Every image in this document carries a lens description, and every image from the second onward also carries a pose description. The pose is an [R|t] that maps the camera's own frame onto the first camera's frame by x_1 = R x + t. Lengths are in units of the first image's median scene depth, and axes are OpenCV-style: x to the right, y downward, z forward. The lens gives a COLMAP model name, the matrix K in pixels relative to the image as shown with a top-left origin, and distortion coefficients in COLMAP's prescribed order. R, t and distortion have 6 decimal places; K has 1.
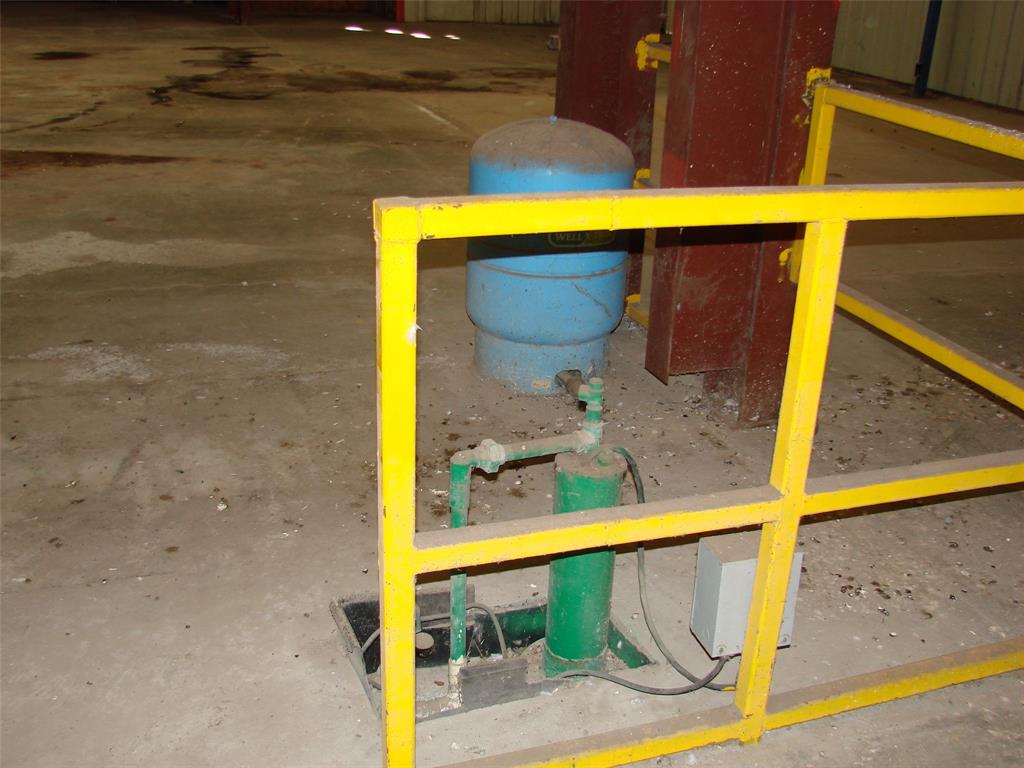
lens RADIAL K [[1119.6, 0, 509.3], [0, 1119.6, 383.8], [0, 0, 1]] dist [-0.208247, 0.271712]
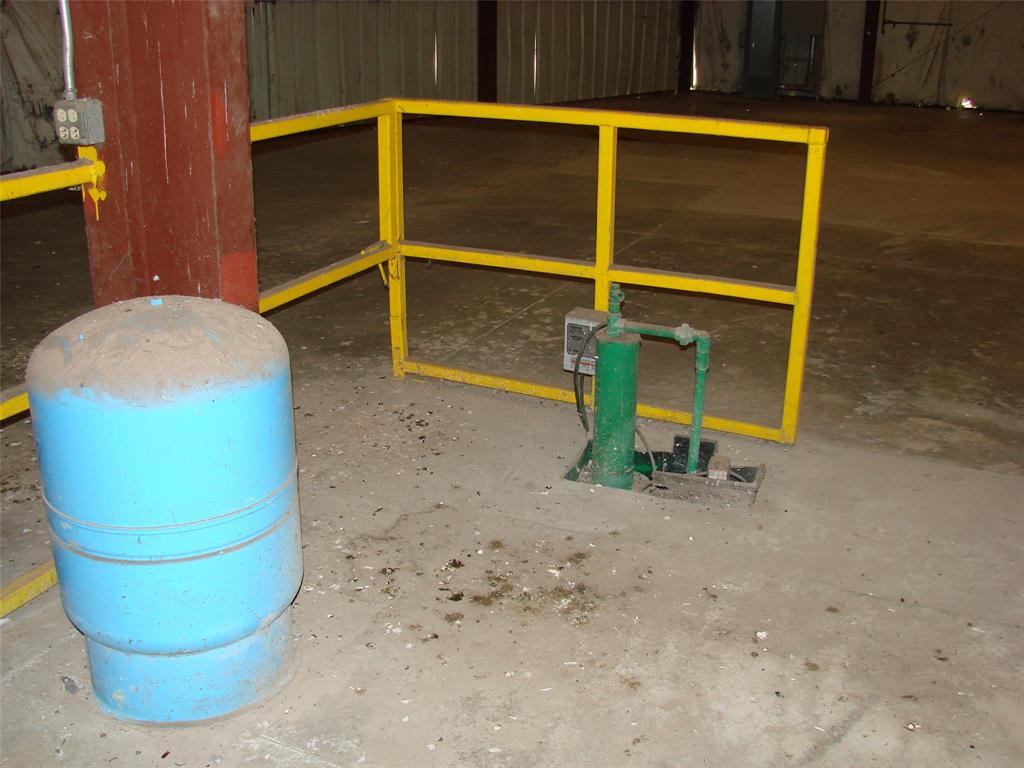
lens RADIAL K [[1119.6, 0, 509.3], [0, 1119.6, 383.8], [0, 0, 1]] dist [-0.208247, 0.271712]
pose [[-0.722130, -0.286597, 0.629596, -0.616248], [0.222982, 0.765122, 0.604043, -0.643790], [-0.654834, 0.576586, -0.488611, 1.438636]]
